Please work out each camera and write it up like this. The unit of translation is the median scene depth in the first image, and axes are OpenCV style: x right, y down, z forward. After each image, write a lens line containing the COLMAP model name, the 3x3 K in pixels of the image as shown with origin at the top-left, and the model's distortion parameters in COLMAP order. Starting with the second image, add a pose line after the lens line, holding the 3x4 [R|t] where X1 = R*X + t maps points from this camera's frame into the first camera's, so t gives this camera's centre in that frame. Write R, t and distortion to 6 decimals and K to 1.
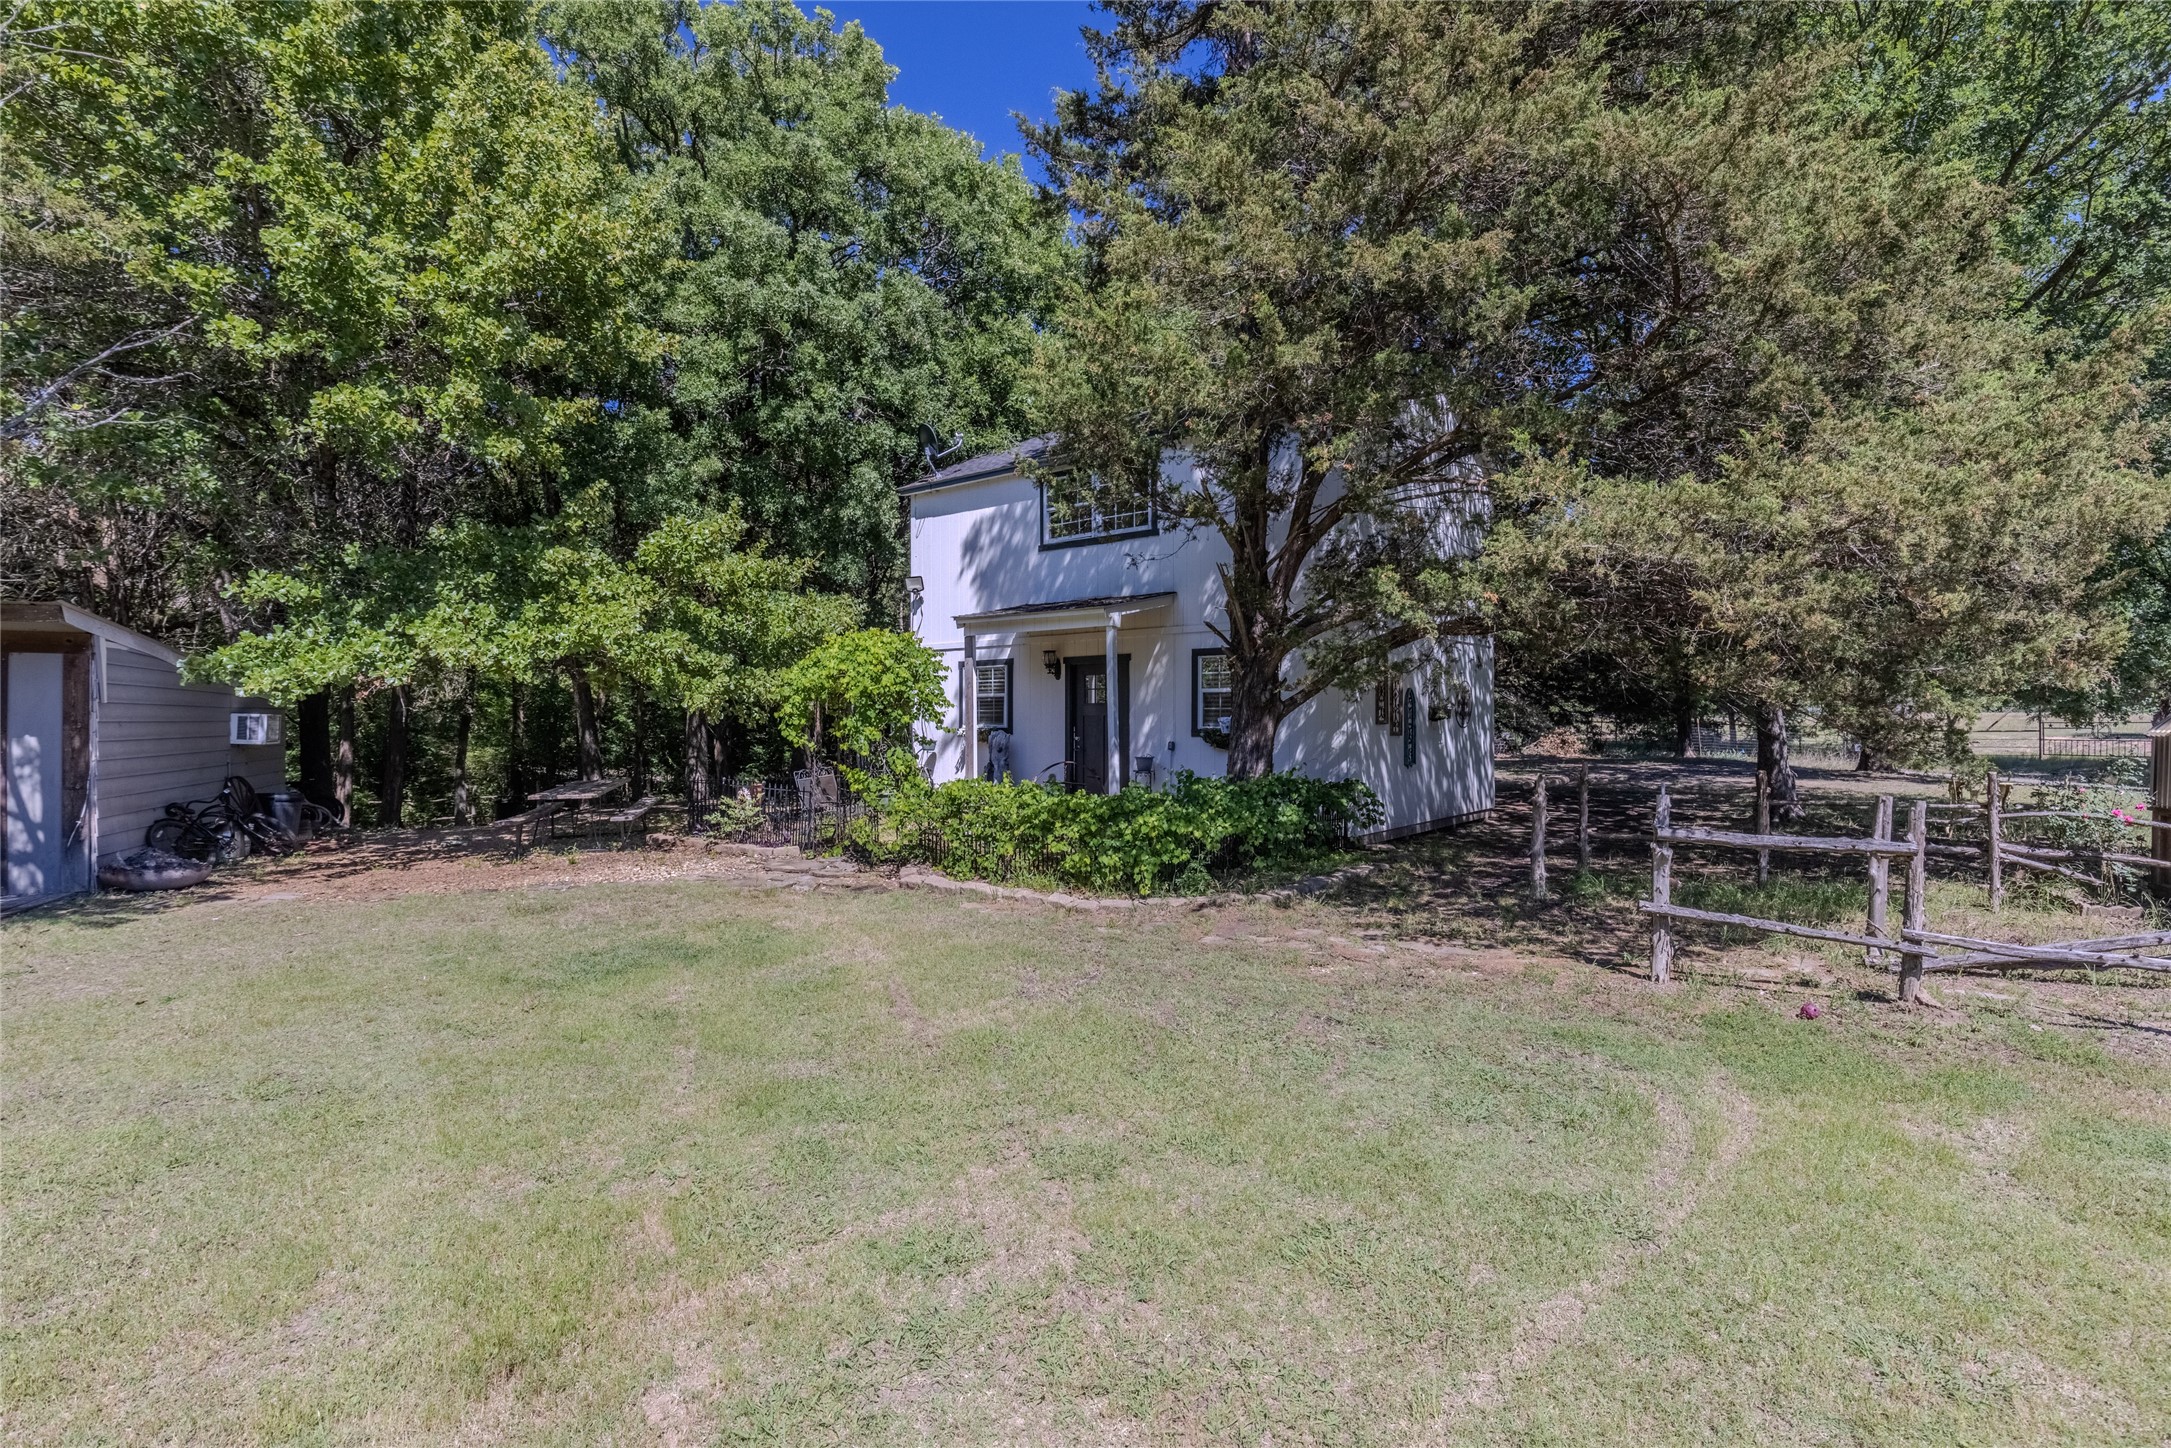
lens RADIAL K [[1042.8, 0, 1088.2], [0, 1042.8, 711.3], [0, 0, 1]] dist [0.000883, 0.000008]
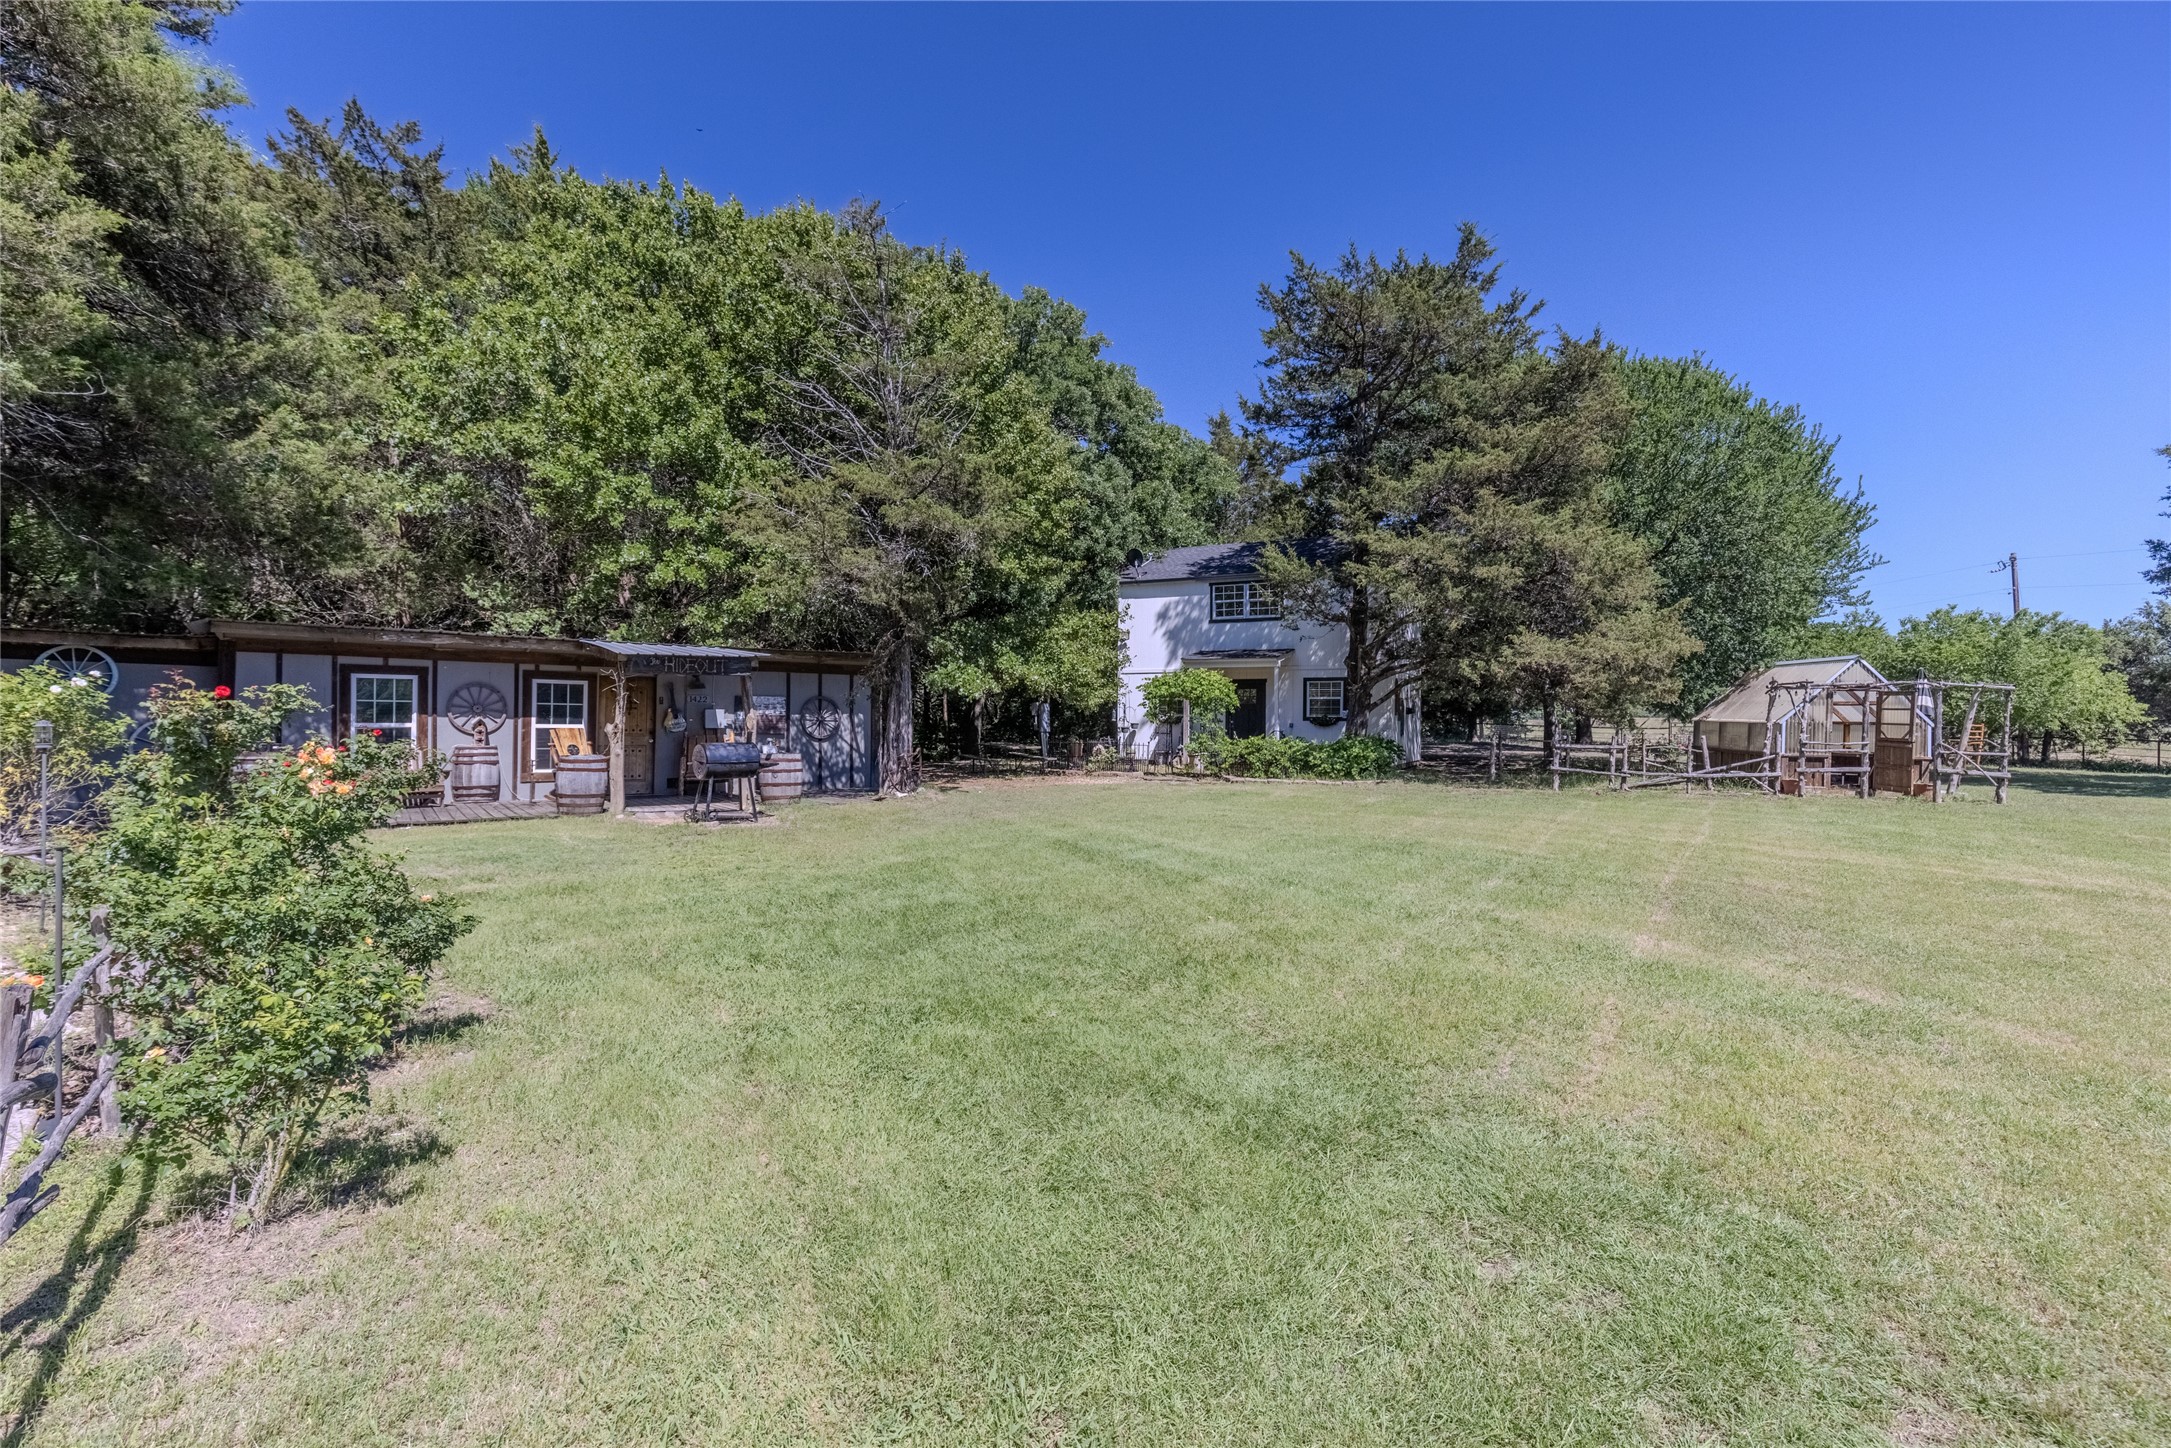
lens RADIAL K [[996.5, 0, 1086.9], [0, 996.5, 710.1], [0, 0, 1]] dist [0.000503, 0.000015]
pose [[0.979571, 0.010313, 0.200835, -0.849001], [-0.010473, 0.999945, -0.000264, 0.011215], [-0.200827, -0.001844, 0.979625, -0.986367]]
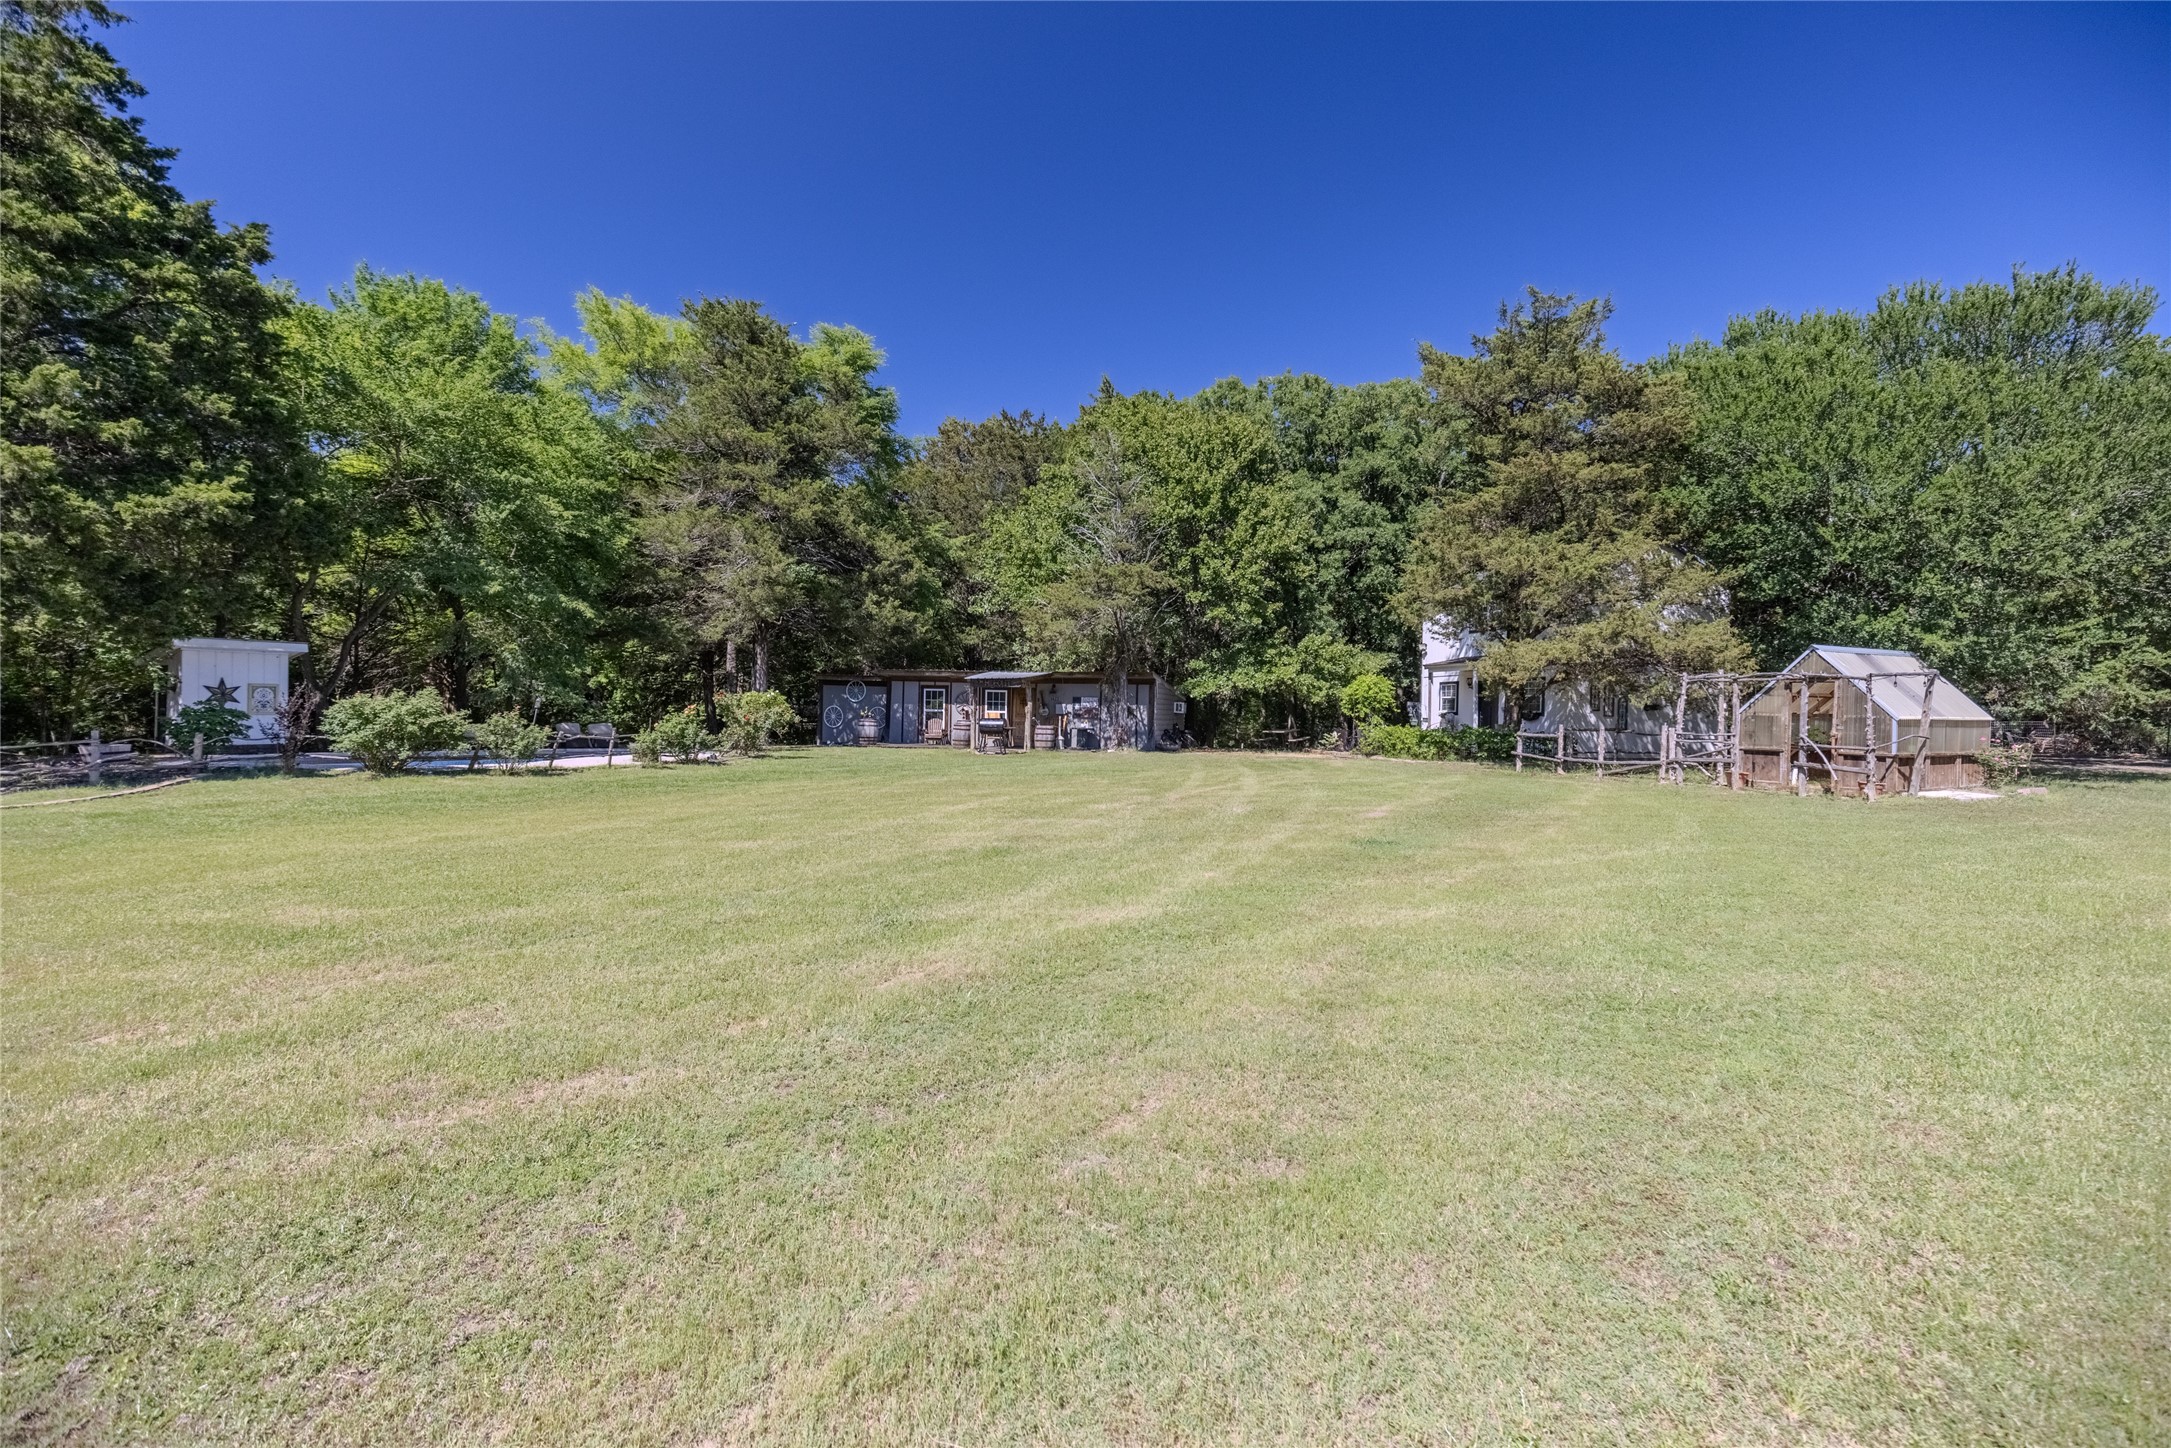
lens RADIAL K [[996.5, 0, 1086.9], [0, 996.5, 715.0], [0, 0, 1]] dist [0.000503, 0.000015]
pose [[0.768004, 0.015064, -0.640268, 0.921091], [-0.013388, 0.999883, 0.007465, 0.023694], [0.640306, 0.002839, 0.768115, -1.547528]]
